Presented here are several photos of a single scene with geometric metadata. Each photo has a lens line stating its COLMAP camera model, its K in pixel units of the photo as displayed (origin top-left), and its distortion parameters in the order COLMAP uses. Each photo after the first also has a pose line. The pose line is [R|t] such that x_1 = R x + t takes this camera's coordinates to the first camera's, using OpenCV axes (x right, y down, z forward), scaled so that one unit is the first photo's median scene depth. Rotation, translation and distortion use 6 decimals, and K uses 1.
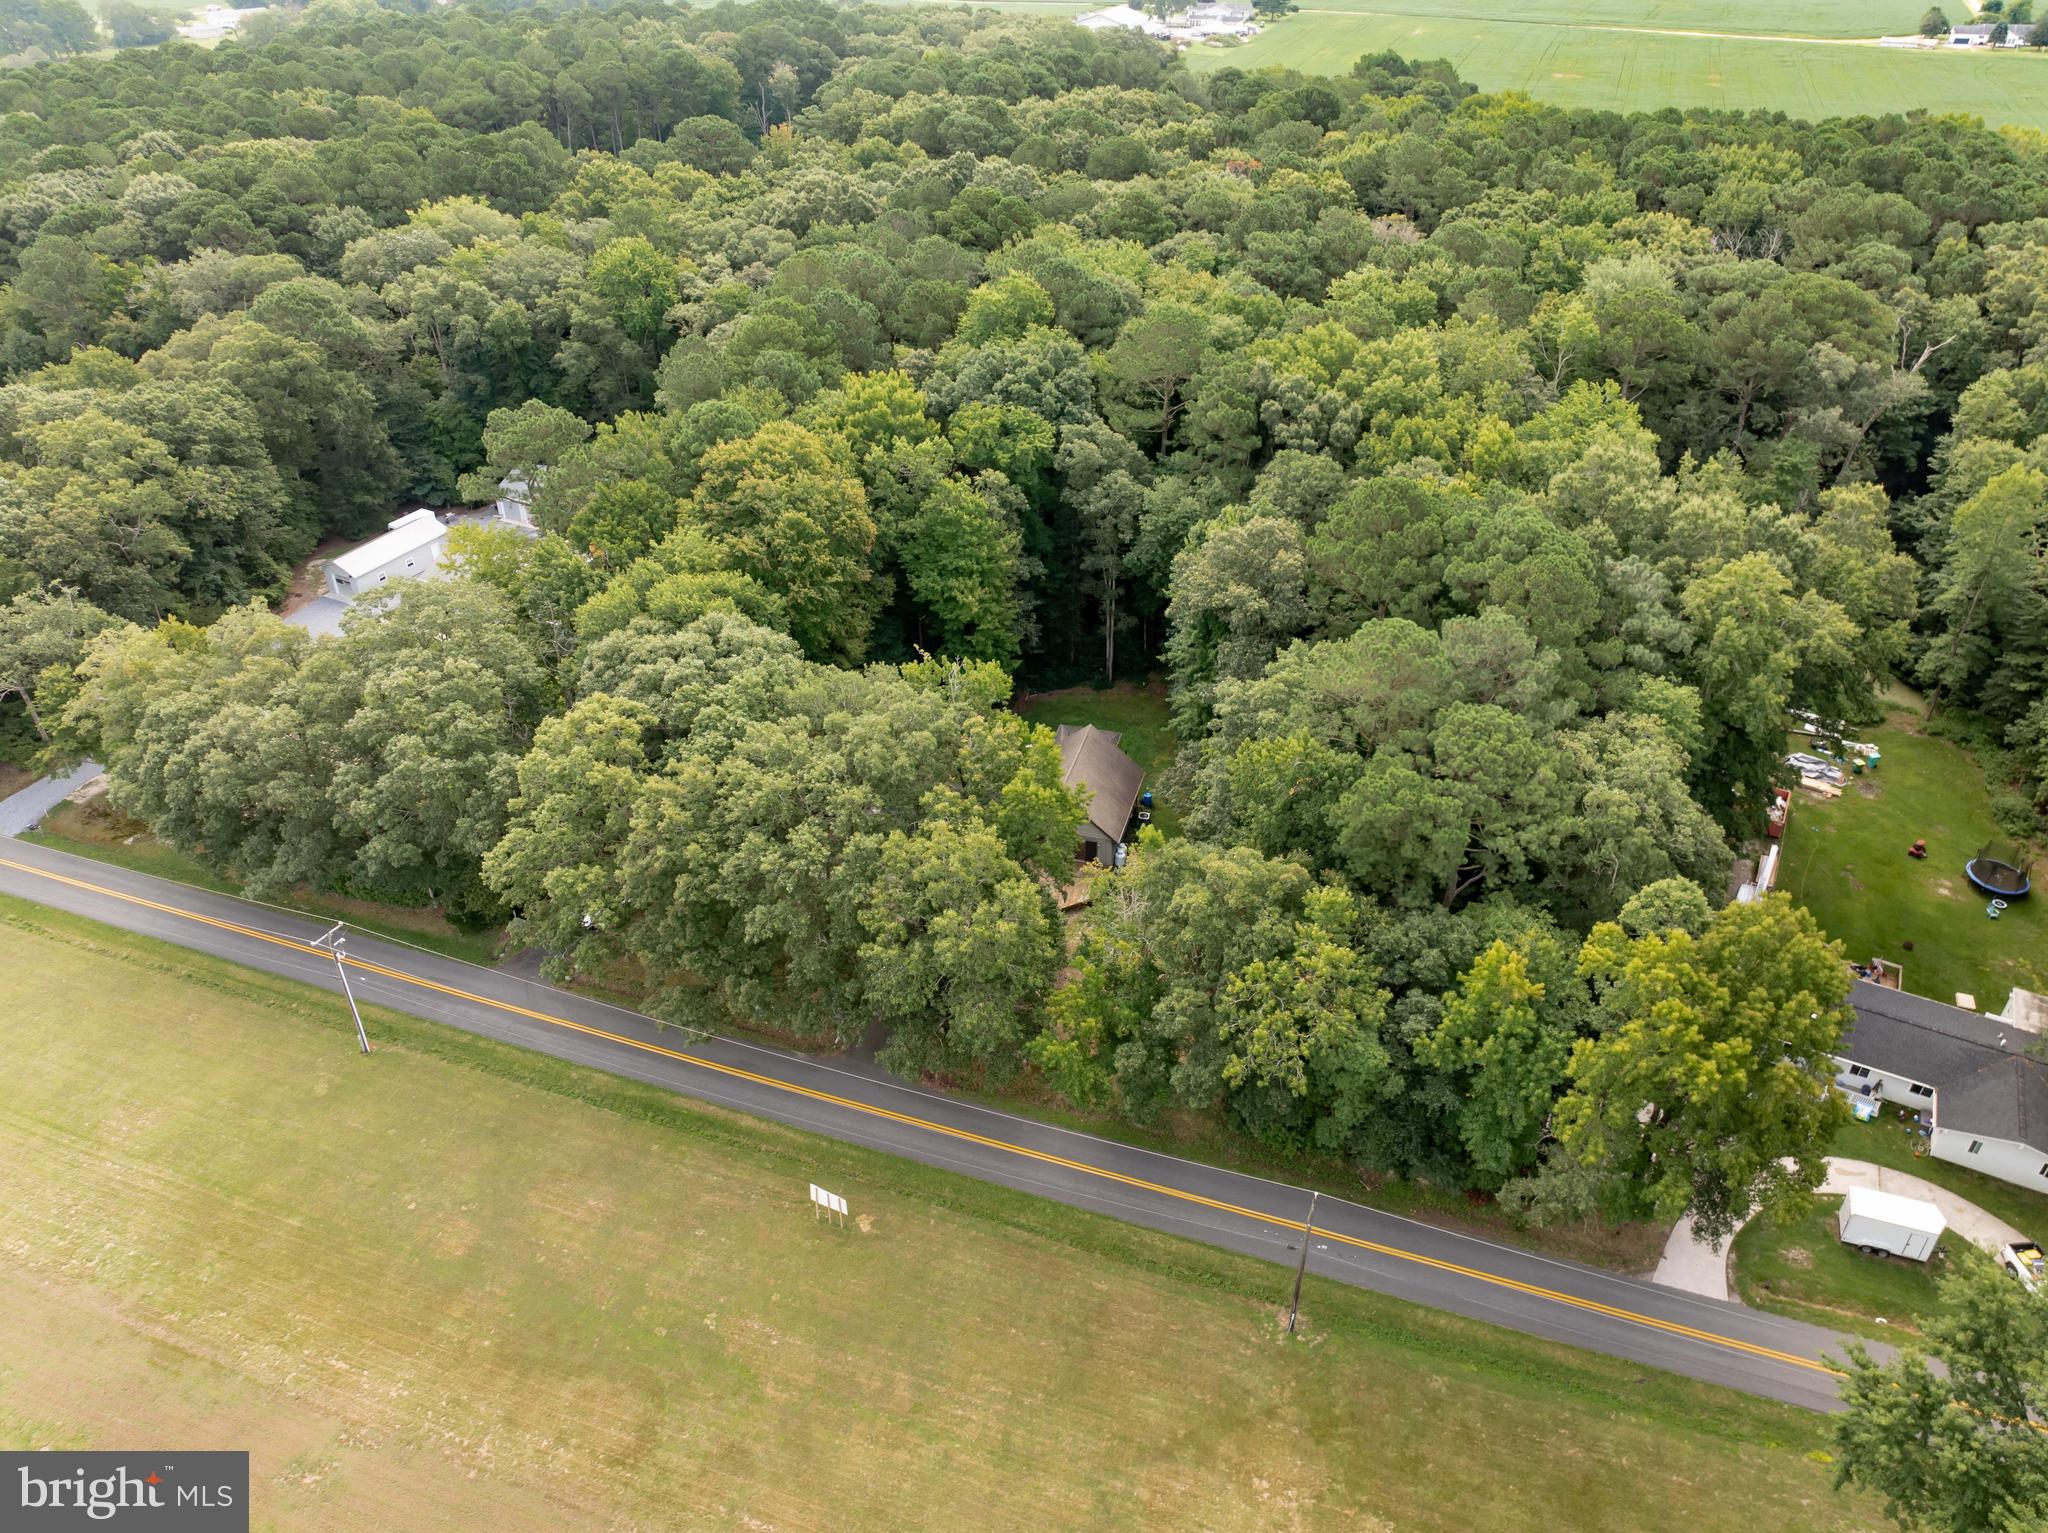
lens RADIAL K [[1441.8, 0, 1021.9], [0, 1441.8, 763.2], [0, 0, 1]] dist [-0.047017, 0.015566]
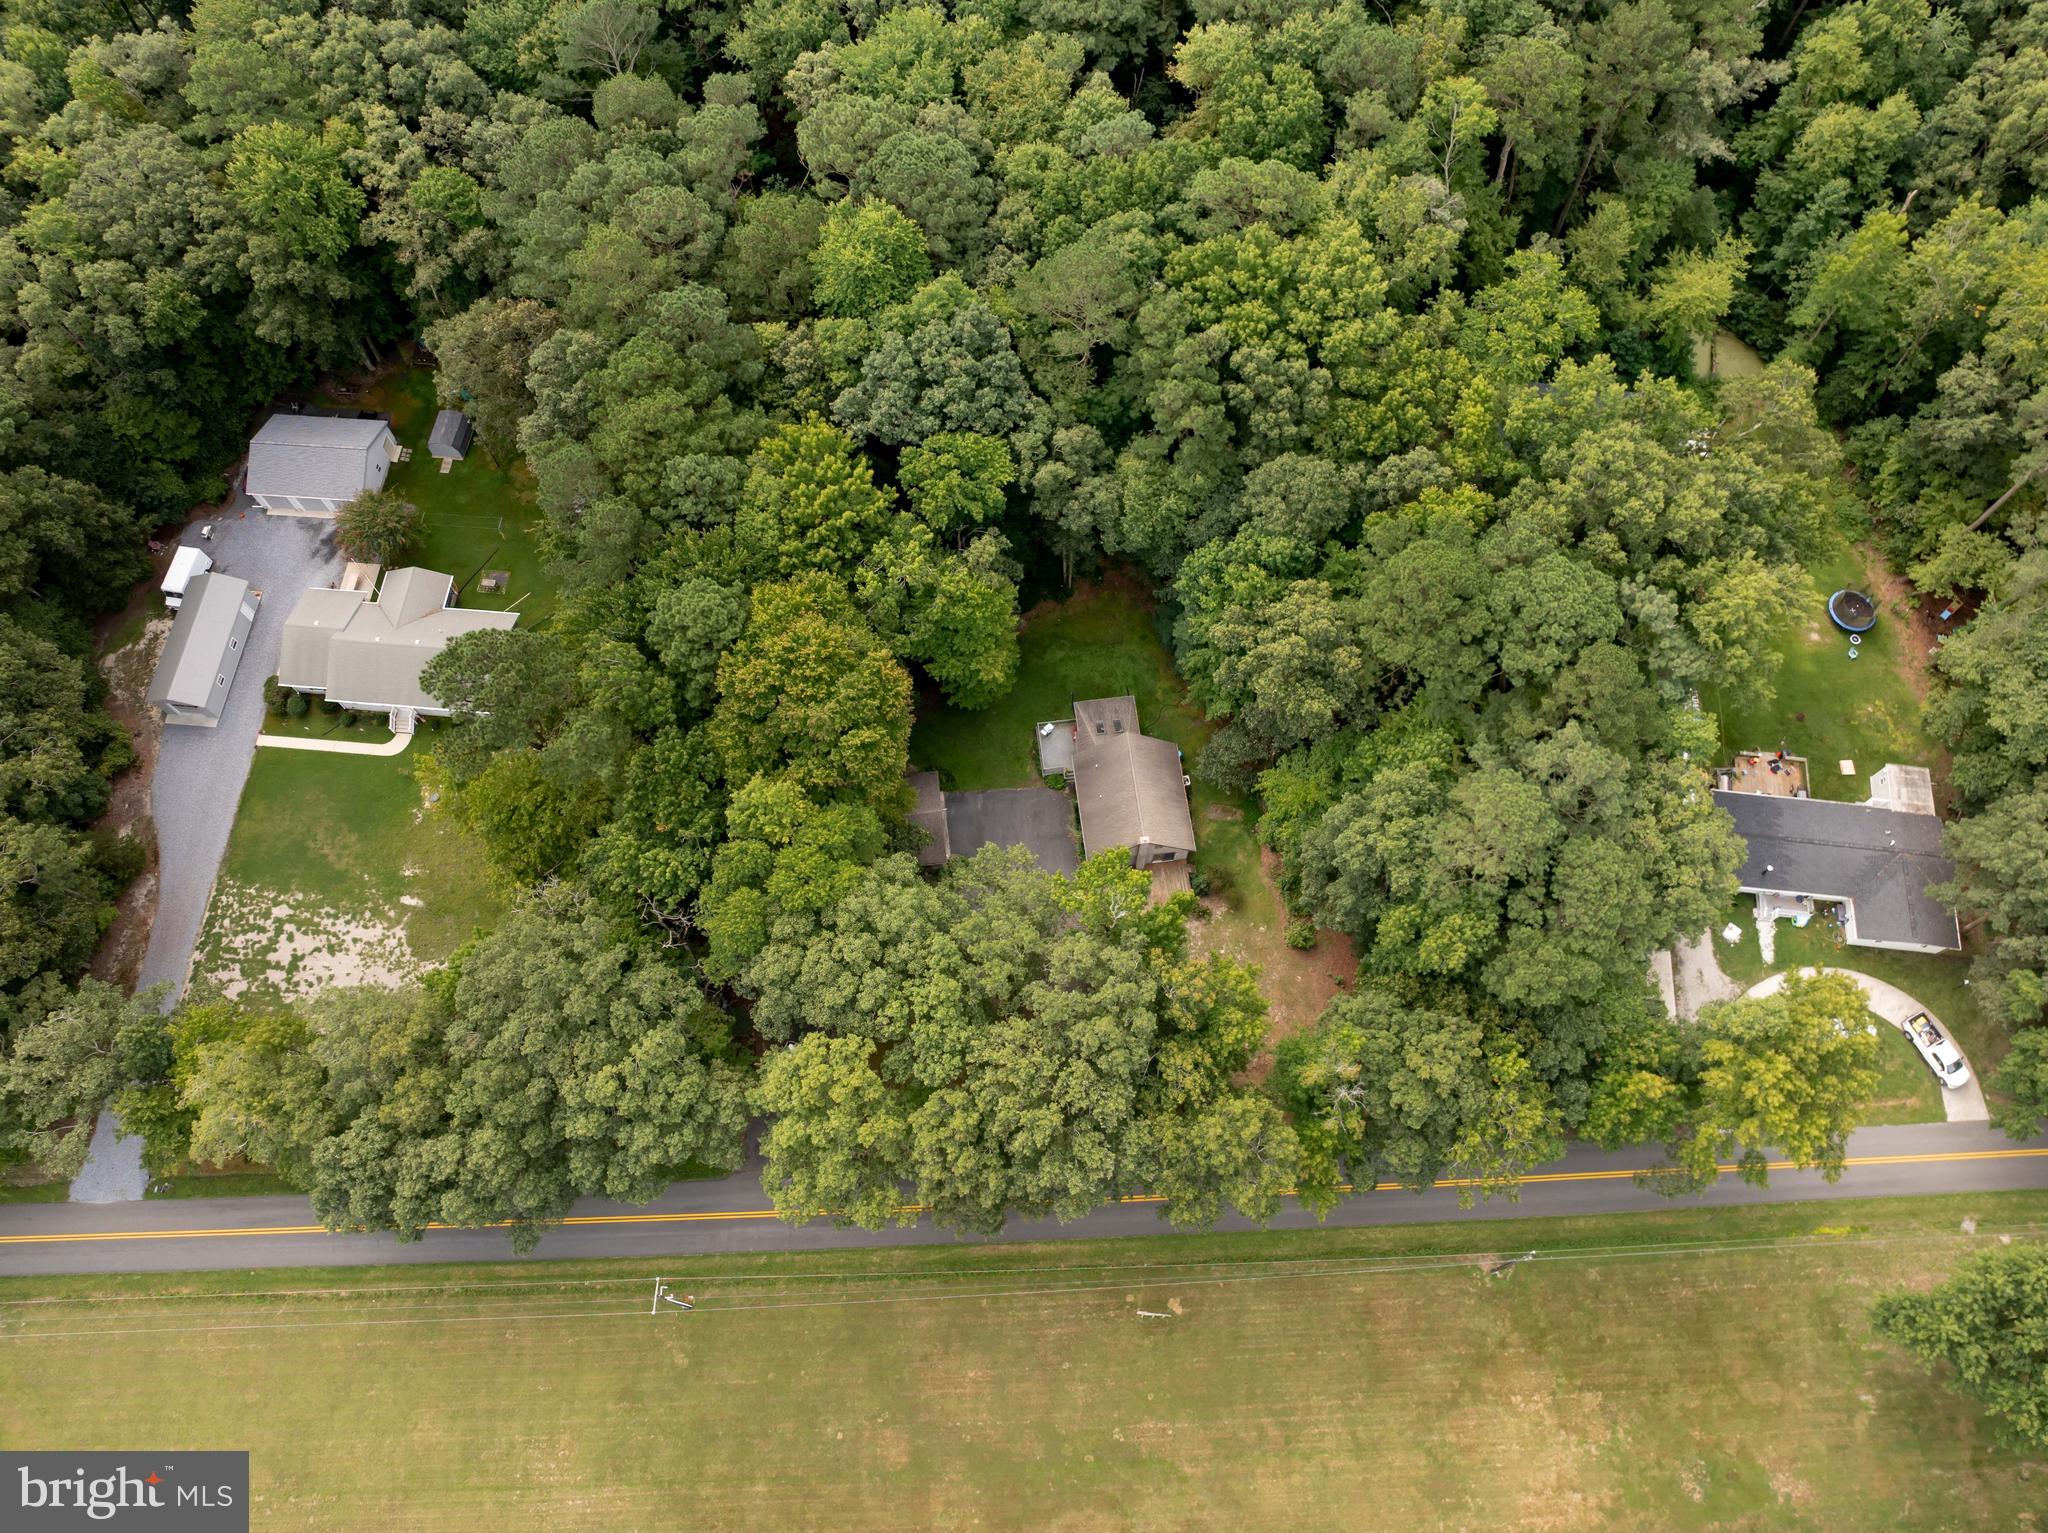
lens RADIAL K [[1441.8, 0, 1025.0], [0, 1441.8, 766.8], [0, 0, 1]] dist [-0.047017, 0.015566]
pose [[0.923787, -0.353576, 0.146978, -0.257973], [0.216517, 0.798933, 0.561094, -0.854000], [-0.315815, -0.486508, 0.814599, 0.210546]]
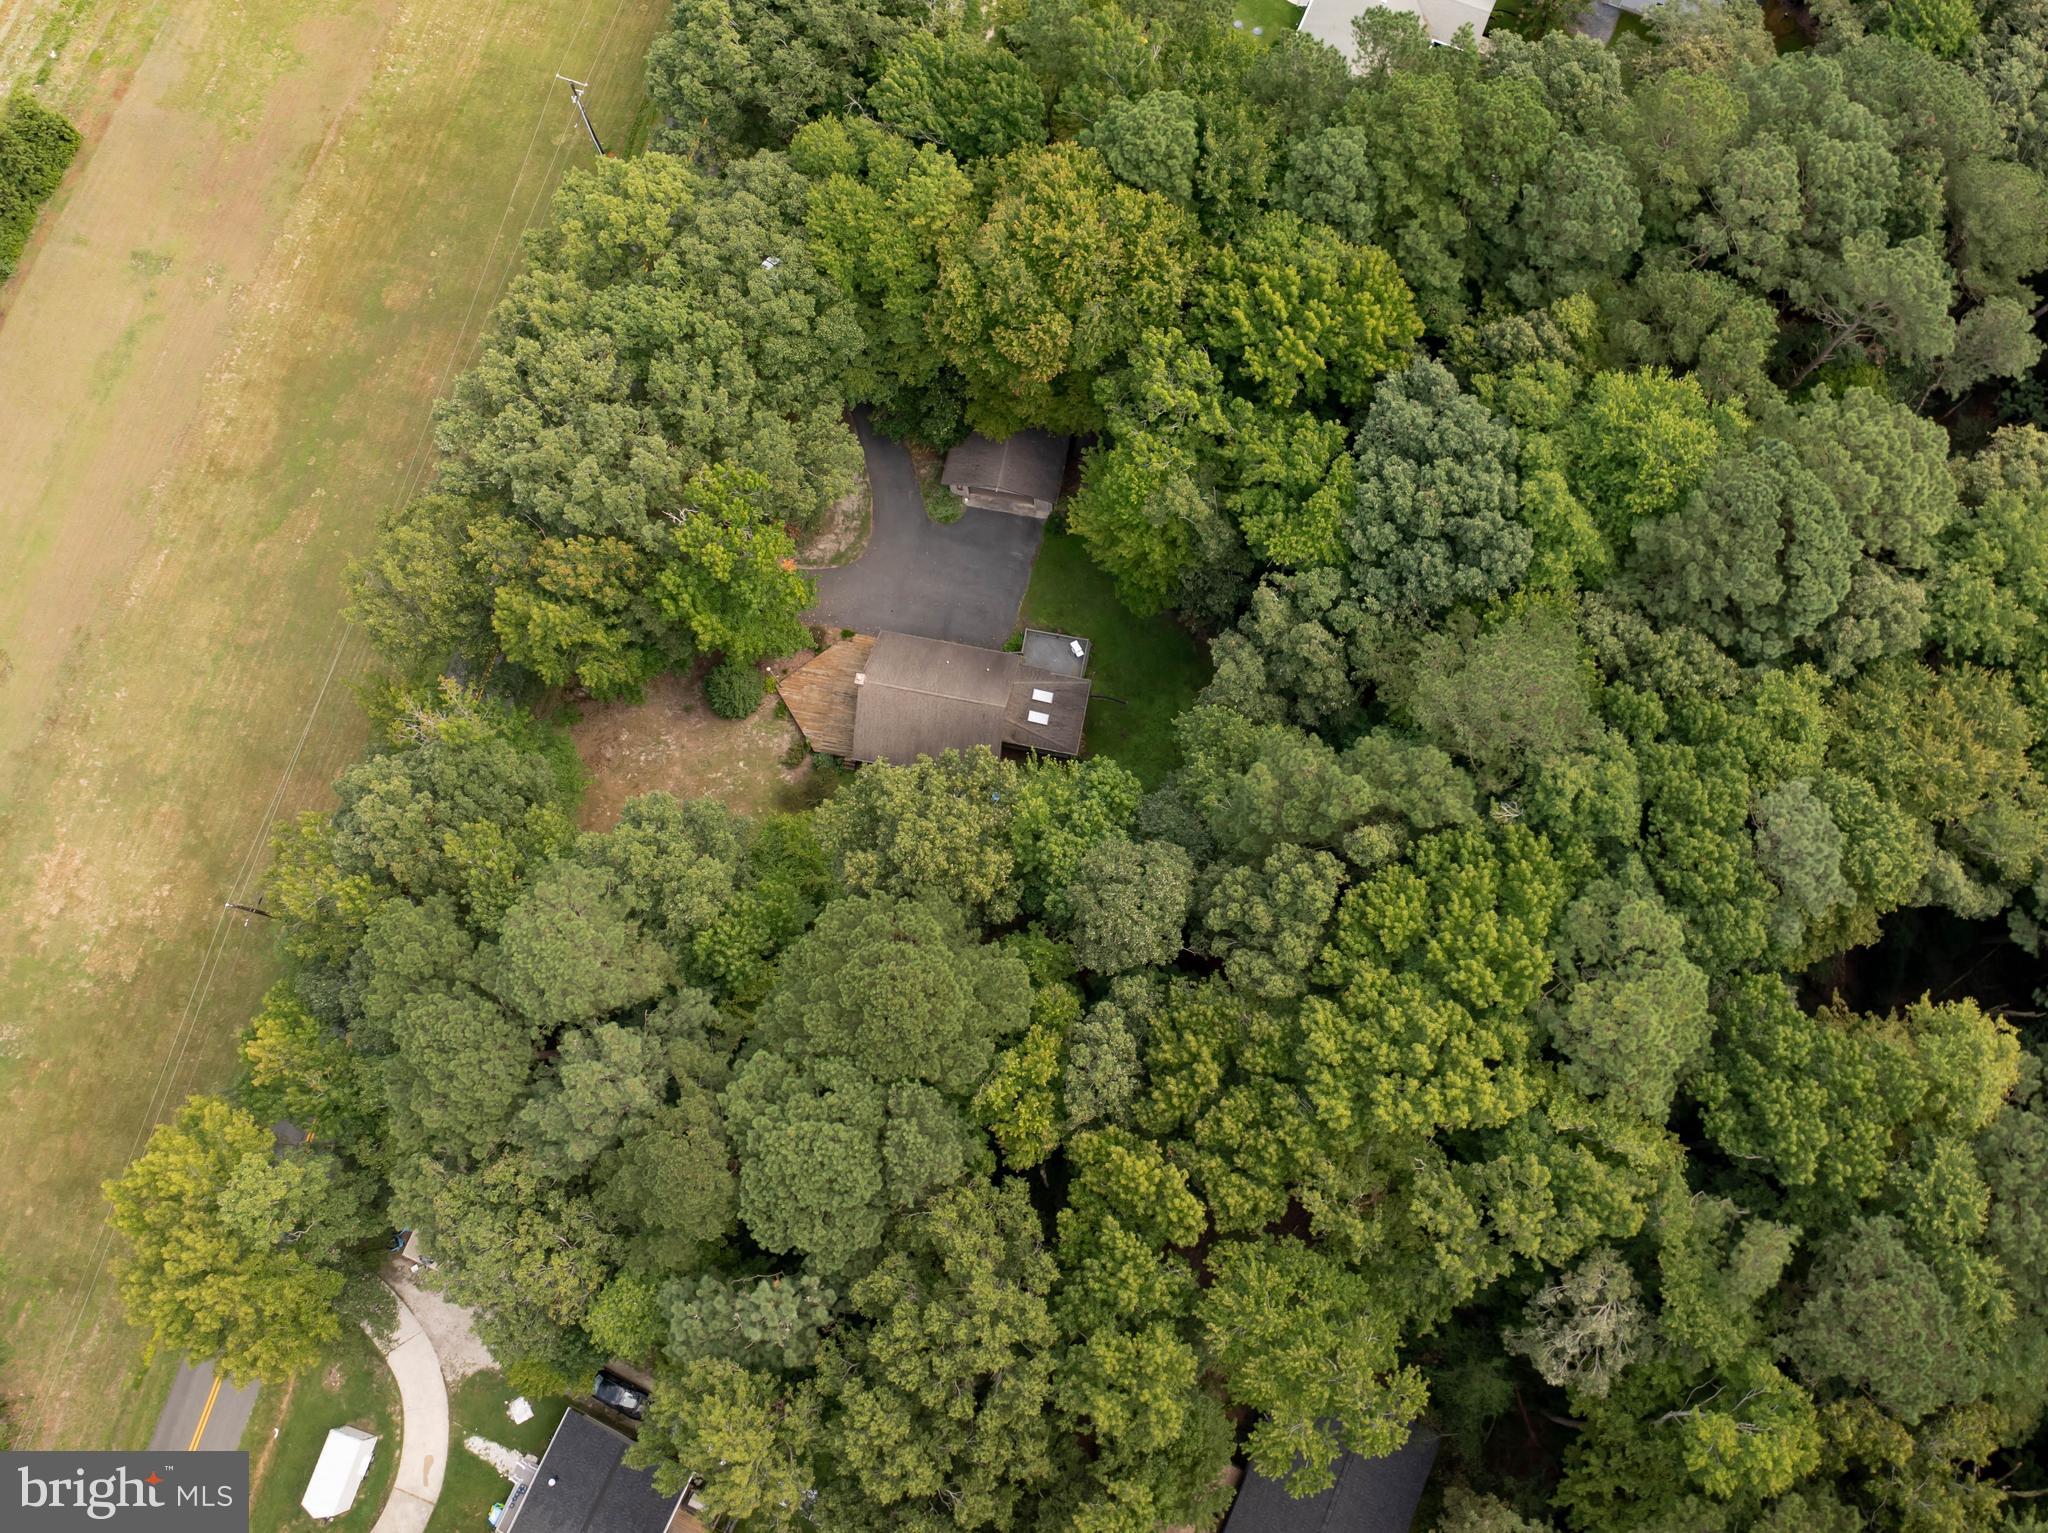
lens RADIAL K [[1716.7, 0, 1090.4], [0, 1716.7, 610.6], [0, 0, 1]] dist [-0.026949, -0.018945]
pose [[0.088739, 0.953327, -0.288605, 0.395492], [-0.555316, 0.287890, 0.780220, -1.171721], [0.826892, 0.091031, 0.554945, 0.673347]]
